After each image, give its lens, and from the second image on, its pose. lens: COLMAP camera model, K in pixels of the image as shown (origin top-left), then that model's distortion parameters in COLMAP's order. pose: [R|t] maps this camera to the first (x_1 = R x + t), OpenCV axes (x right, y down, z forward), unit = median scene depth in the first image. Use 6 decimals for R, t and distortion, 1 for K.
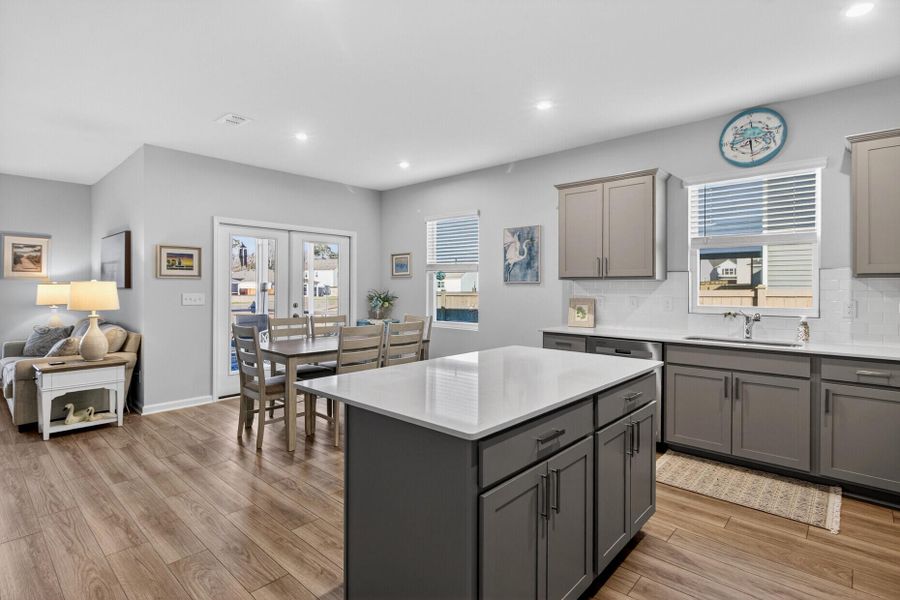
lens RADIAL K [[448.7, 0, 445.9], [0, 448.7, 291.1], [0, 0, 1]] dist [0.000188, 0.000625]
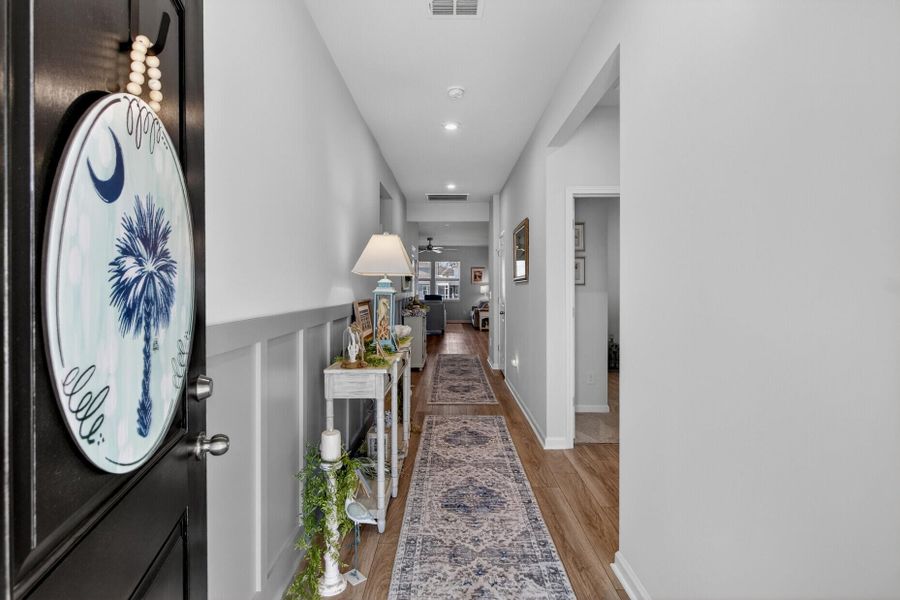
lens RADIAL K [[448.7, 0, 449.7], [0, 448.7, 294.4], [0, 0, 1]] dist [0.000188, 0.000625]
pose [[0.677646, 0.007952, -0.735345, 1.101690], [-0.003643, 0.999966, 0.007456, 0.020171], [0.735379, -0.002373, 0.677652, -1.122529]]
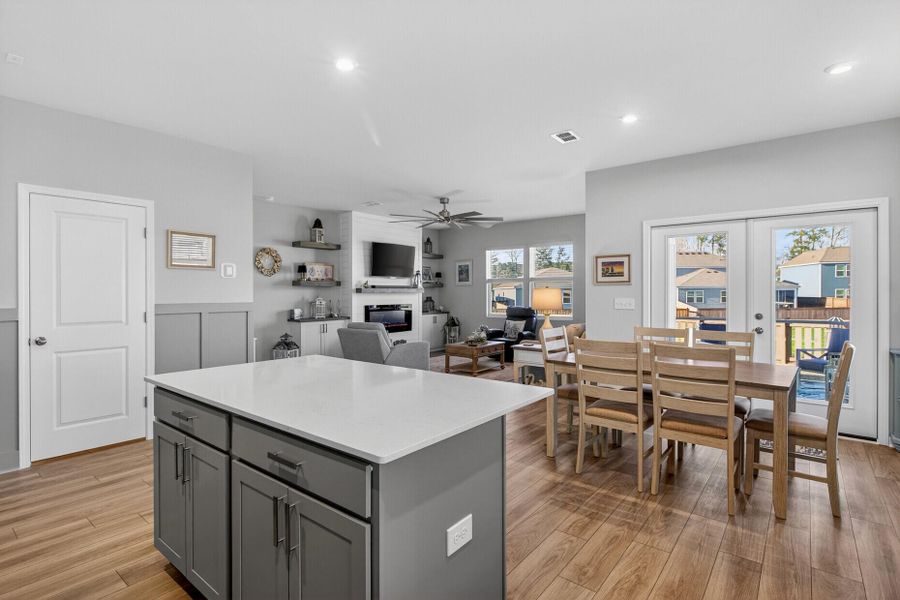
lens RADIAL K [[448.7, 0, 439.0], [0, 448.7, 290.6], [0, 0, 1]] dist [0.000188, 0.000625]
pose [[0.059852, -0.006001, -0.998189, 0.429626], [-0.006613, 0.999958, -0.006408, -0.003408], [0.998185, 0.006984, 0.059810, 0.469747]]
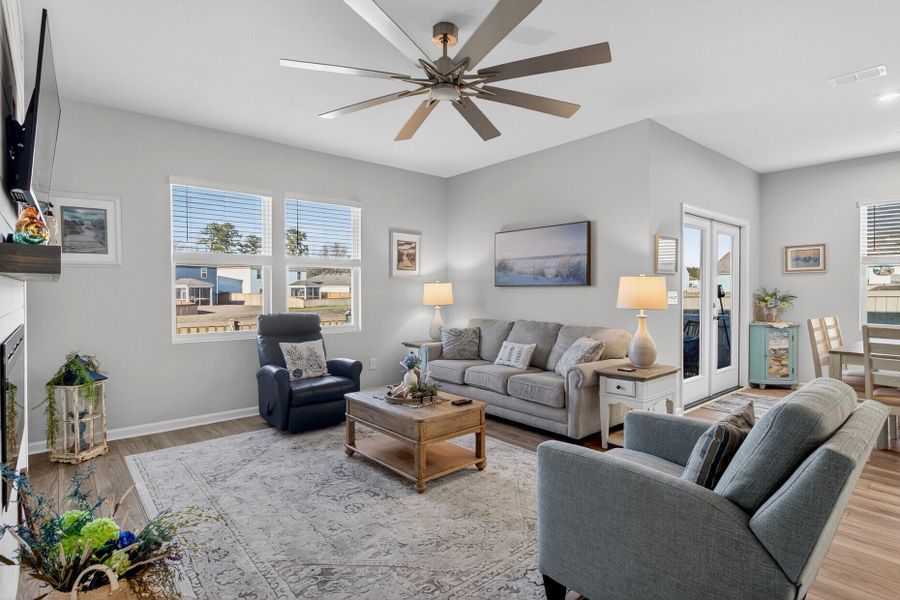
lens RADIAL K [[448.7, 0, 426.2], [0, 448.7, 297.4], [0, 0, 1]] dist [0.000188, 0.000625]
pose [[0.990797, -0.002123, -0.135338, -0.857908], [0.002896, 0.999981, 0.005515, 0.010837], [0.135323, -0.005856, 0.990784, 0.070884]]
